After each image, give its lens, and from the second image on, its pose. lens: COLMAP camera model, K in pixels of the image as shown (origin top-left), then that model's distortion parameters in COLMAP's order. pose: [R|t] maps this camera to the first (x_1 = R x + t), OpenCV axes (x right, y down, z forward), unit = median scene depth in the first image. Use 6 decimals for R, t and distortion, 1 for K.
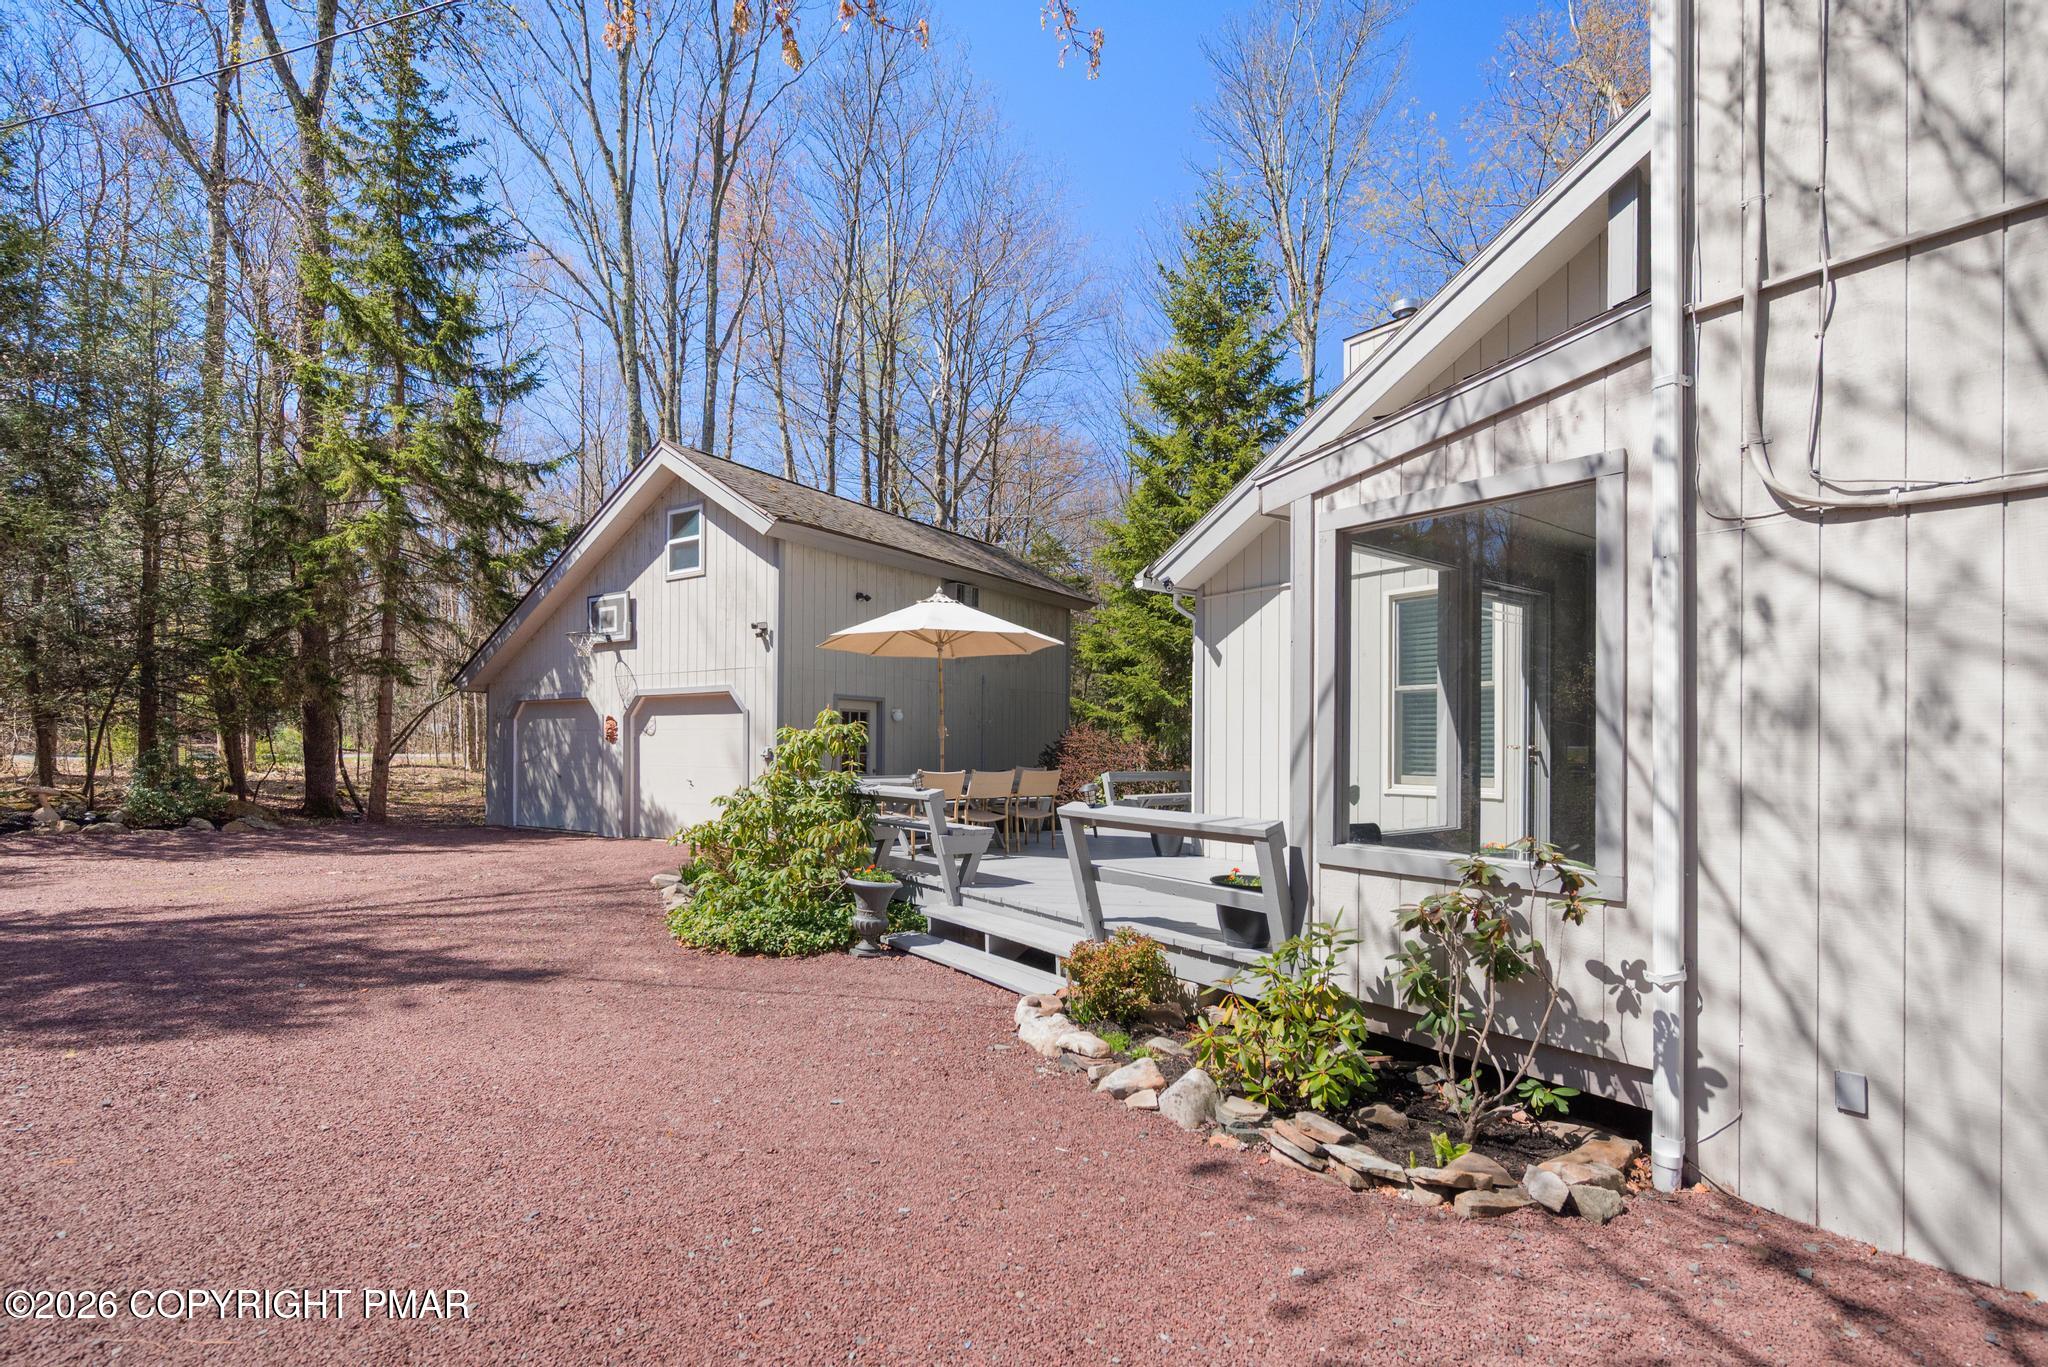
lens RADIAL K [[932.3, 0, 1024.0], [0, 932.3, 683.5], [0, 0, 1]] dist [0.000446, -0.000527]
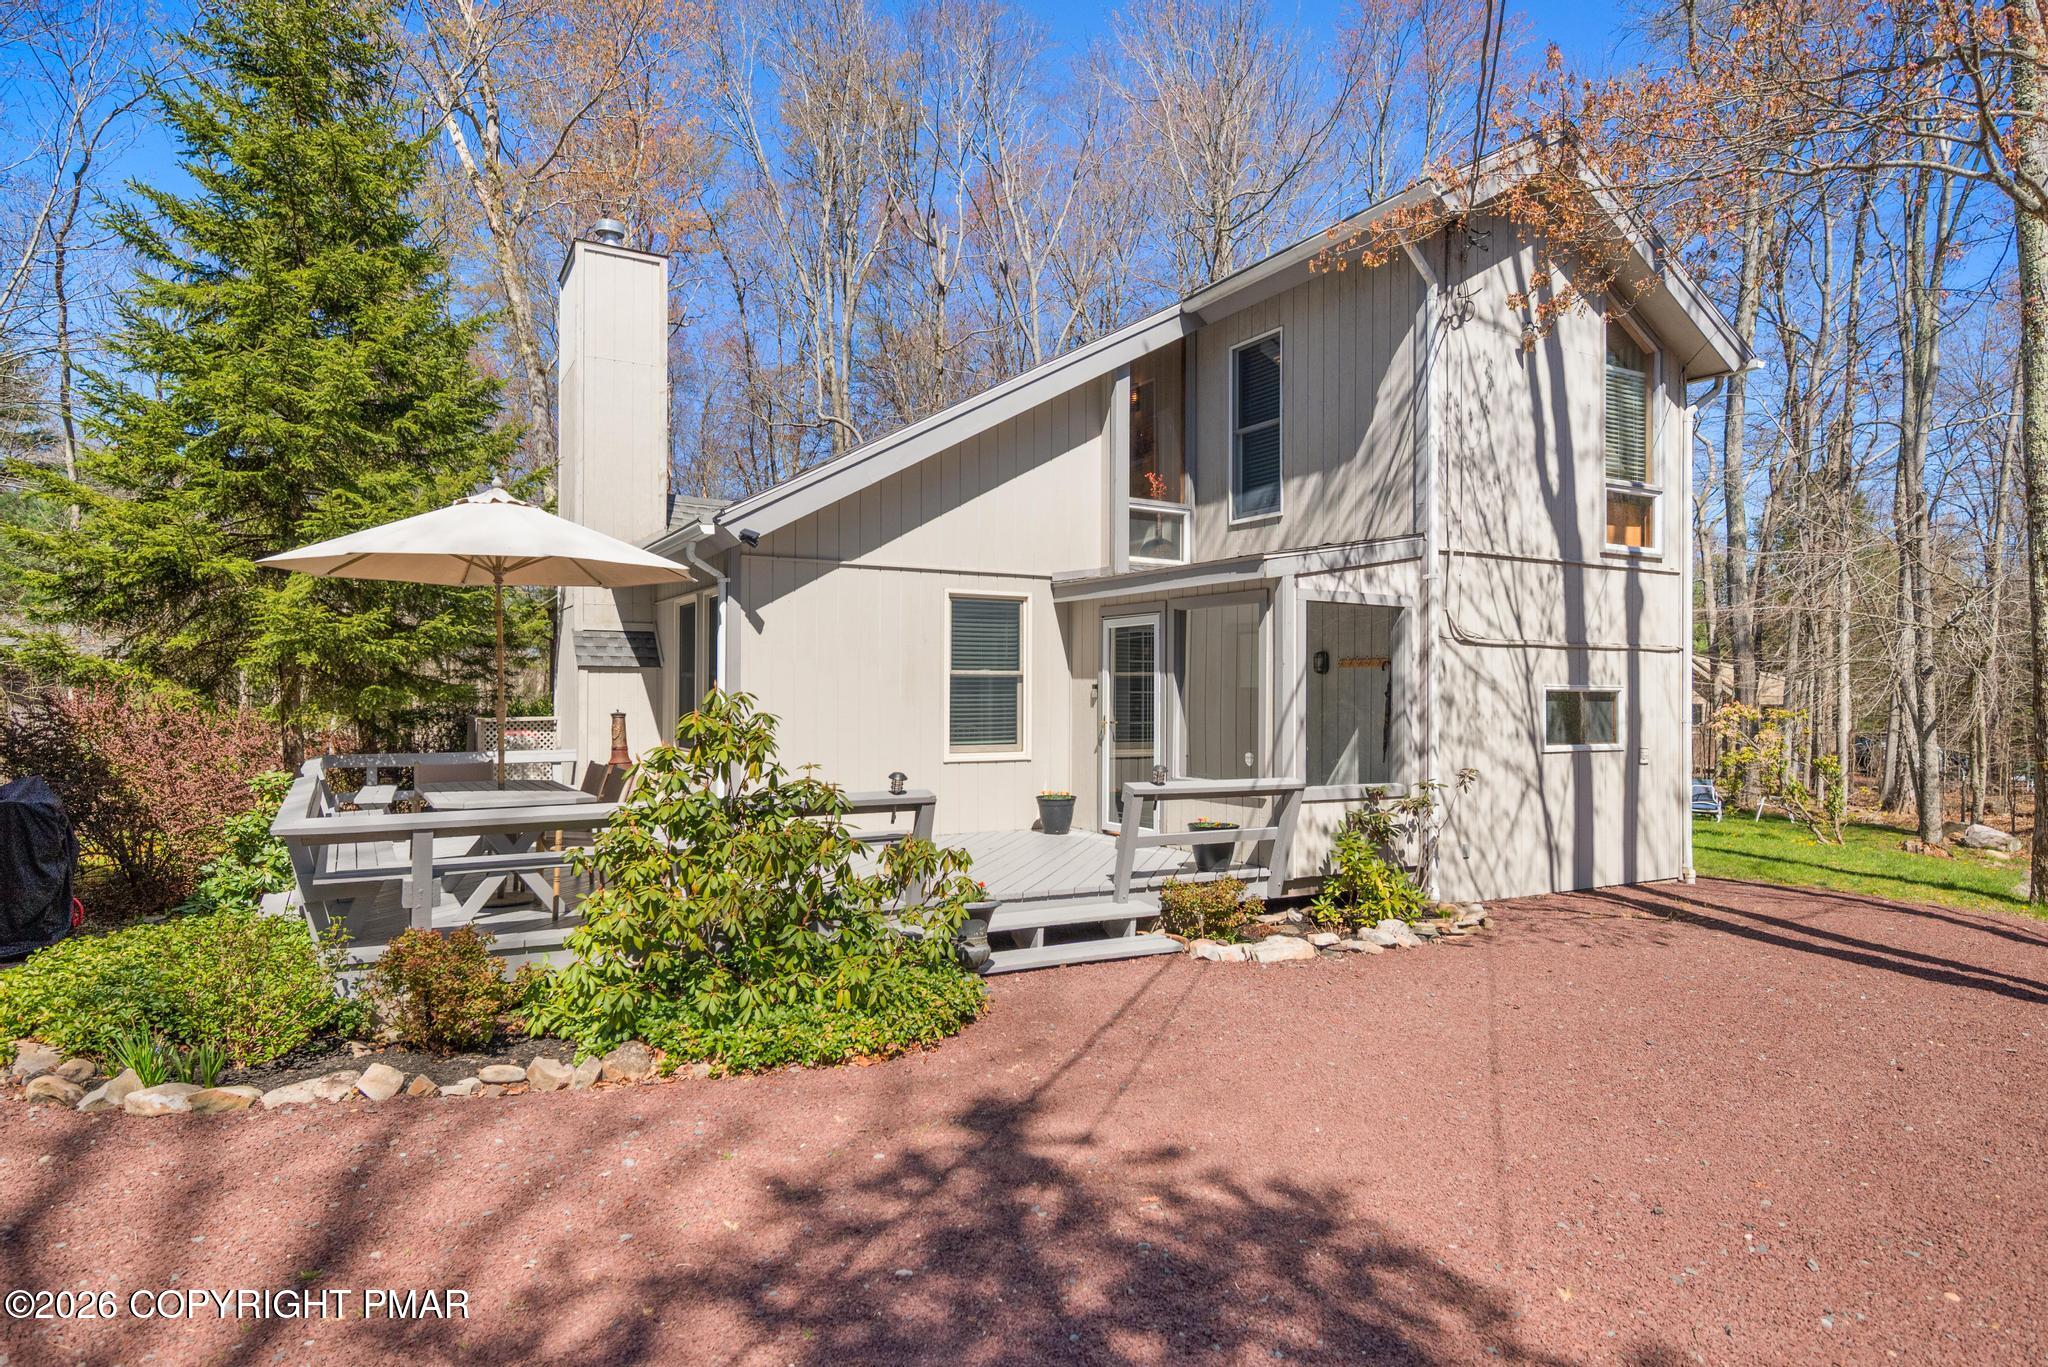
lens RADIAL K [[1152.7, 0, 1024.0], [0, 1152.7, 683.5], [0, 0, 1]] dist [-0.000987, 0.000350]
pose [[0.129760, 0.001602, 0.991544, -0.603037], [-0.069406, 0.997561, 0.007471, 0.001958], [-0.989113, -0.069788, 0.129554, 0.408497]]
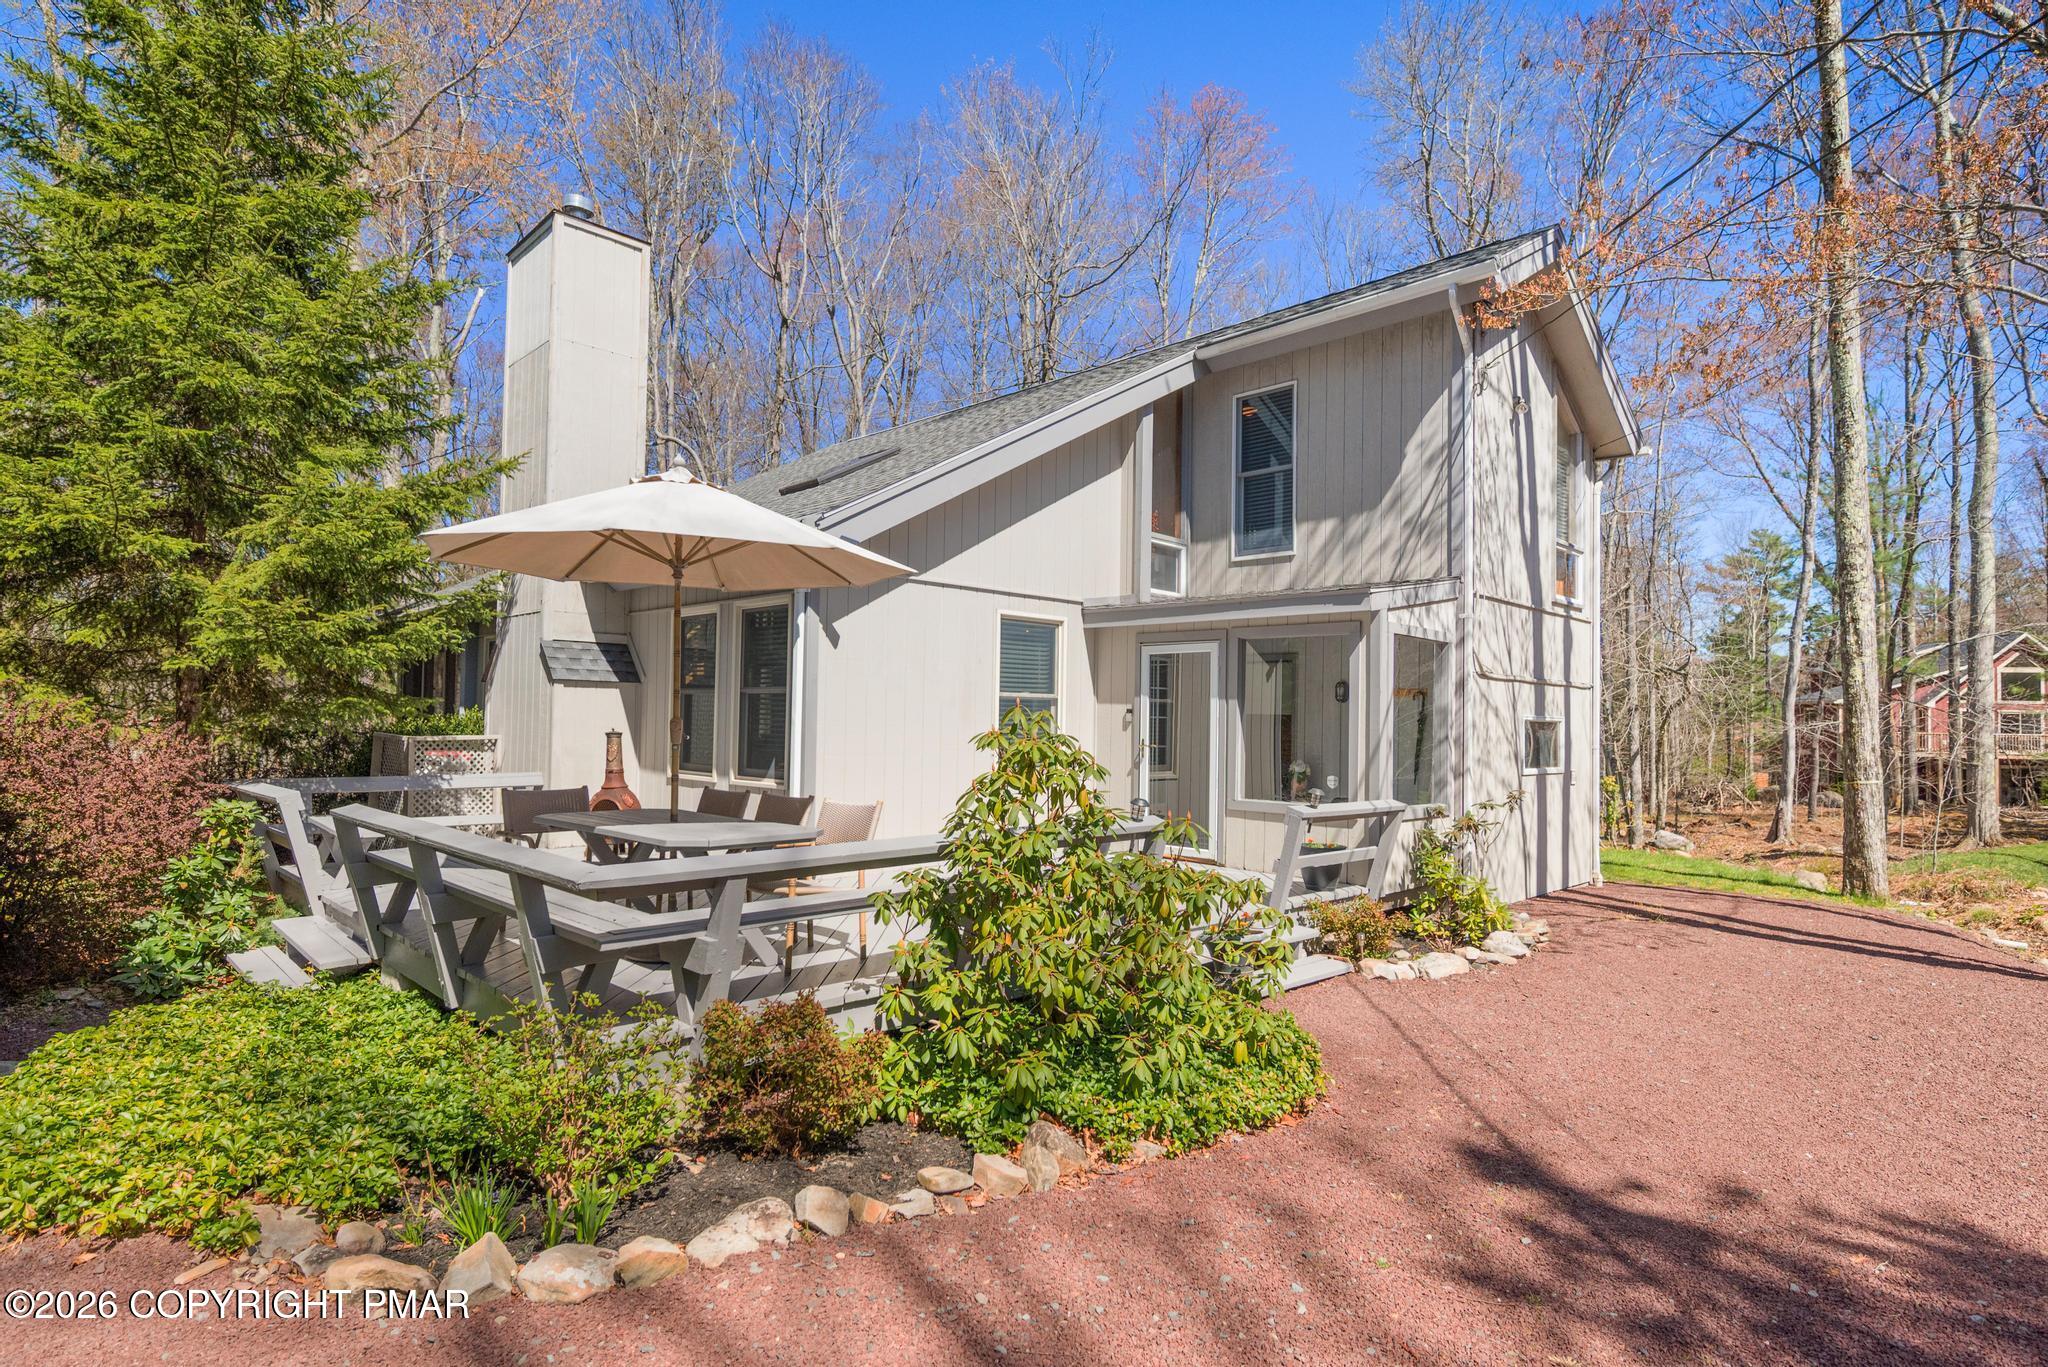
lens RADIAL K [[1054.1, 0, 1034.6], [0, 1054.1, 688.4], [0, 0, 1]] dist [-0.002073, -0.000523]
pose [[-0.140340, 0.022551, 0.989847, -0.530796], [-0.083852, 0.995878, -0.034576, 0.023833], [-0.986546, -0.087853, -0.137871, 0.653316]]
